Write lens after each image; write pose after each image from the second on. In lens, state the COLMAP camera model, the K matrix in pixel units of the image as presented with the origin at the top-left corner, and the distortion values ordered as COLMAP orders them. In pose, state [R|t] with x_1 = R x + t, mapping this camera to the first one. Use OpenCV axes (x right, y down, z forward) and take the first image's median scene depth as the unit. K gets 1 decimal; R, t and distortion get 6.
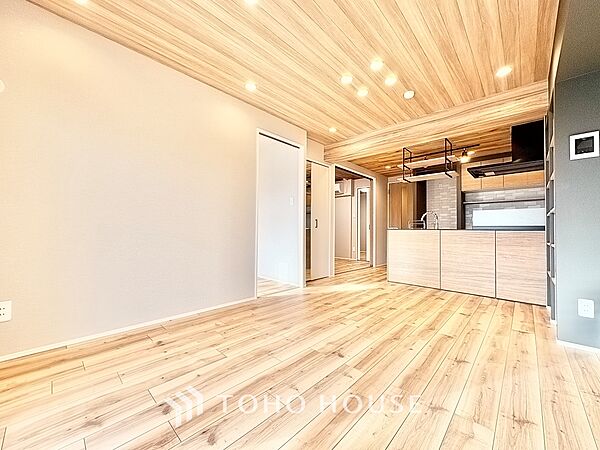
lens RADIAL K [[238.3, 0, 300.0], [0, 238.3, 225.0], [0, 0, 1]] dist [-0.009638, 0.002554]
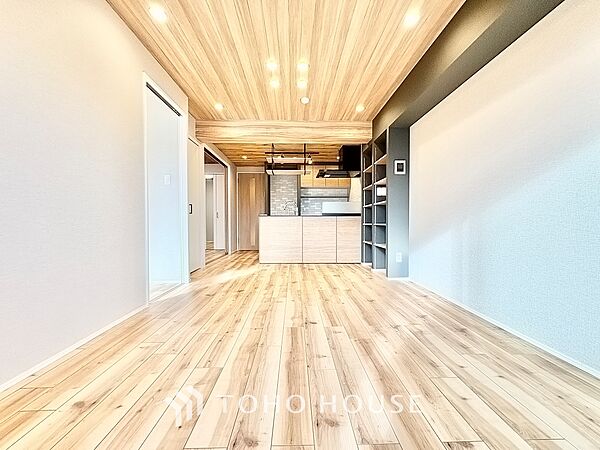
lens RADIAL K [[238.3, 0, 300.0], [0, 238.3, 225.0], [0, 0, 1]] dist [-0.009638, 0.002554]
pose [[0.708085, -0.021375, 0.705804, -0.398212], [-0.007863, 0.999241, 0.038149, 0.025093], [-0.706084, -0.032562, 0.707379, 0.156668]]
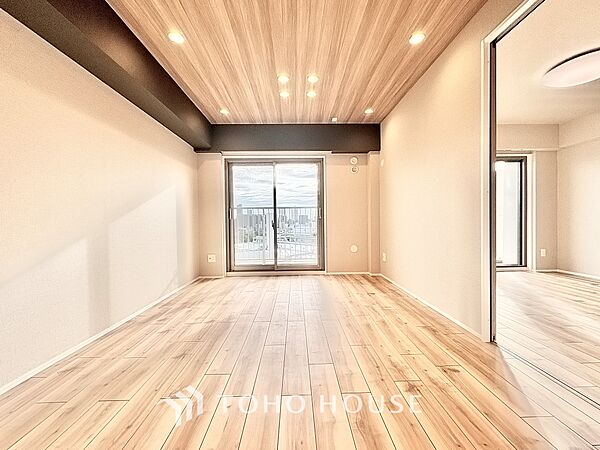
lens RADIAL K [[238.3, 0, 300.0], [0, 238.3, 225.0], [0, 0, 1]] dist [-0.009638, 0.002554]
pose [[-0.710667, 0.008631, -0.703476, 0.582331], [0.022062, 0.999706, -0.010022, 0.024898], [0.703183, -0.022642, -0.710649, 1.192135]]
